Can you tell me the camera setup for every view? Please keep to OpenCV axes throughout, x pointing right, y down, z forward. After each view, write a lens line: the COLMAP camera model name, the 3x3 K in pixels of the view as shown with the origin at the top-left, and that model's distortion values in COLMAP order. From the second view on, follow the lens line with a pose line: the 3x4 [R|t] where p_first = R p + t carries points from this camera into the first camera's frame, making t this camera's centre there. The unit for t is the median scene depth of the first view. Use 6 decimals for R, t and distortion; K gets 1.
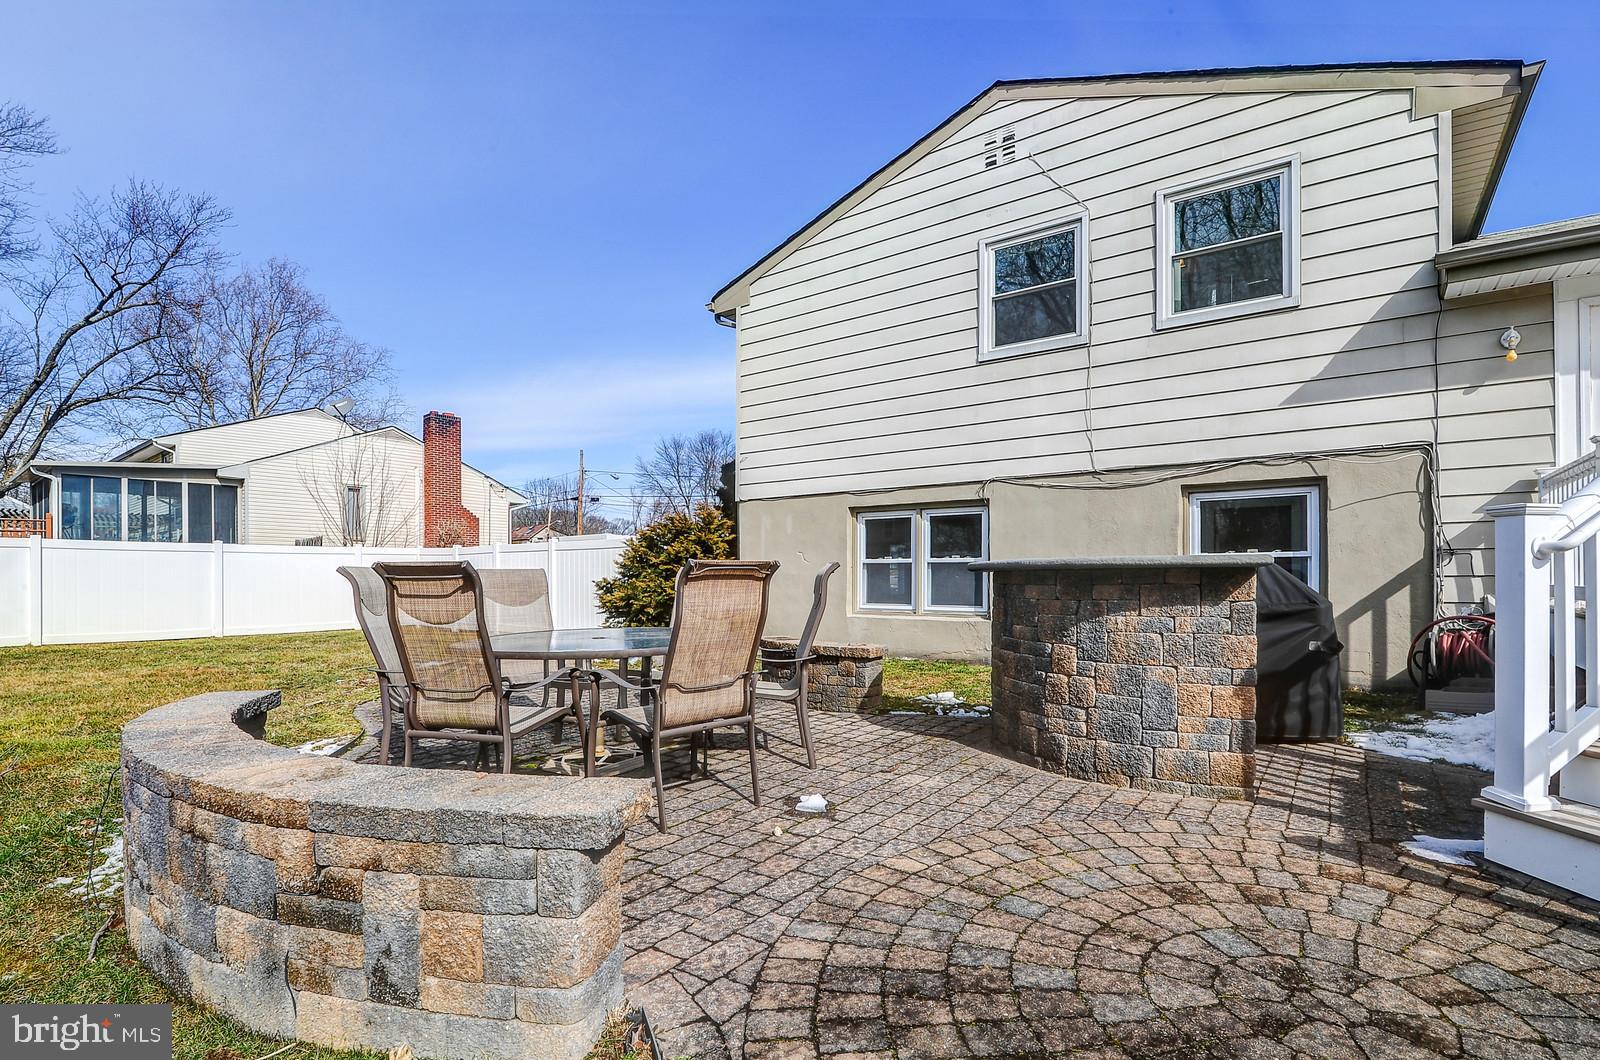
lens RADIAL K [[742.7, 0, 808.9], [0, 742.7, 579.5], [0, 0, 1]] dist [-0.016986, 0.000141]
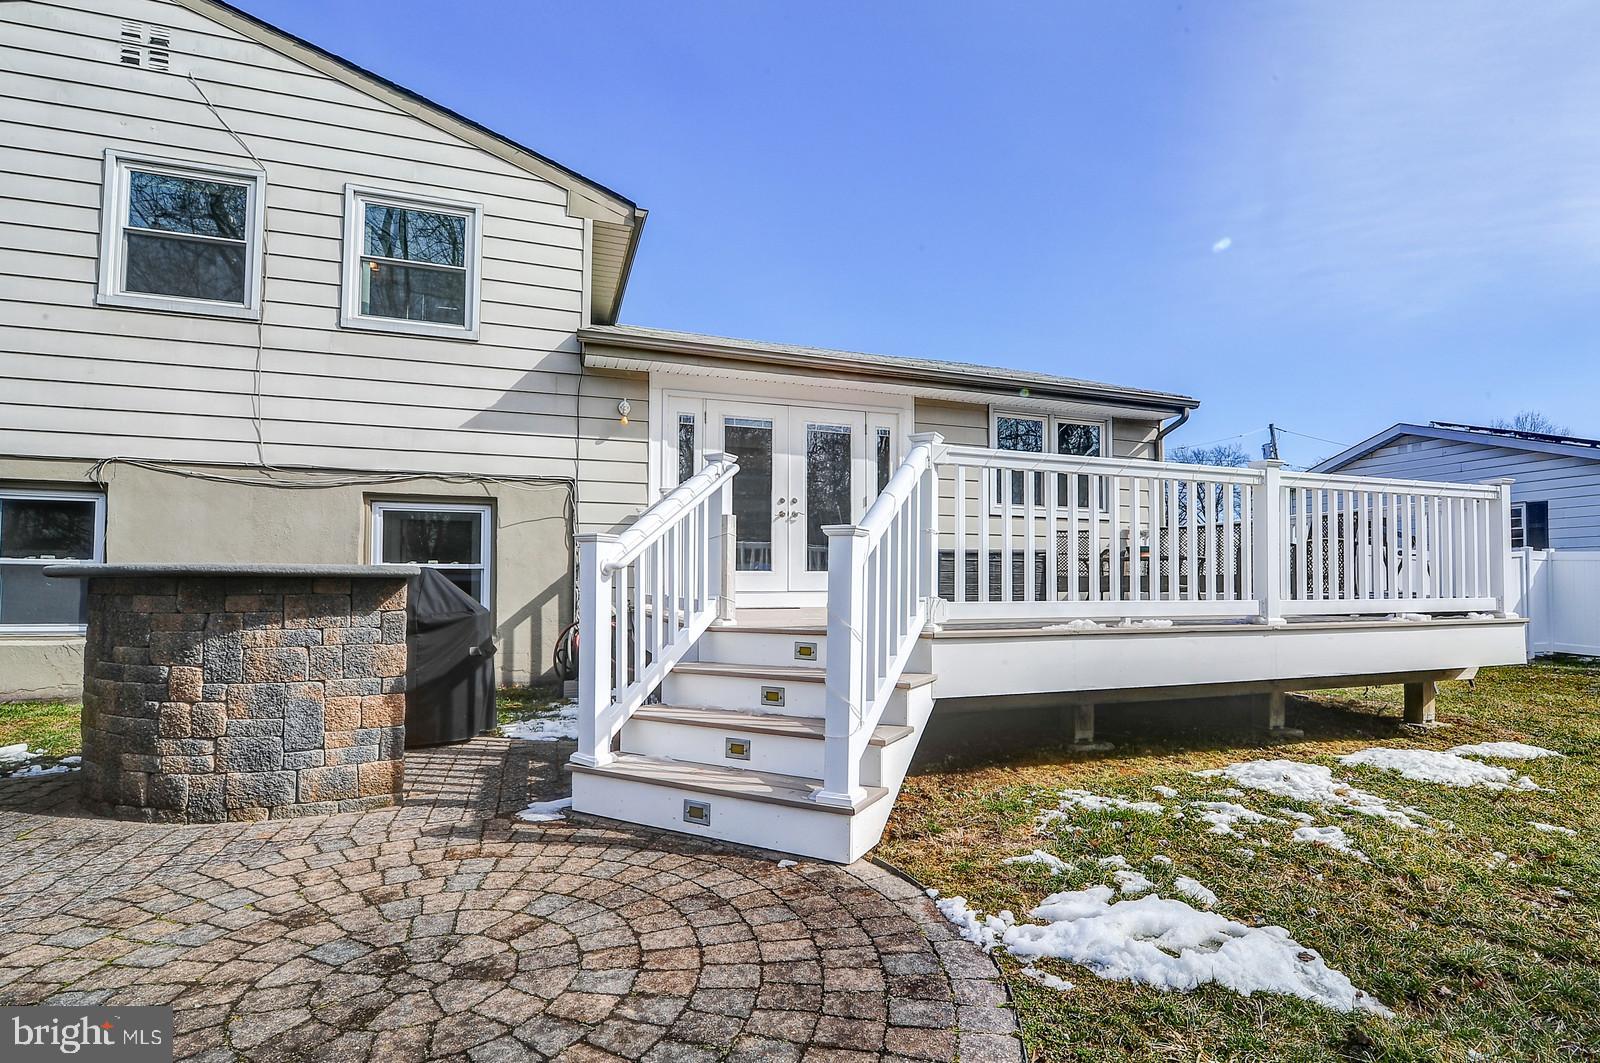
lens RADIAL K [[759.5, 0, 824.9], [0, 759.5, 565.9], [0, 0, 1]] dist [-0.020167, 0.001145]
pose [[0.572178, 0.028550, 0.819633, 0.059795], [-0.003067, 0.999461, -0.032673, -0.000609], [-0.820124, 0.016181, 0.571957, -0.082114]]
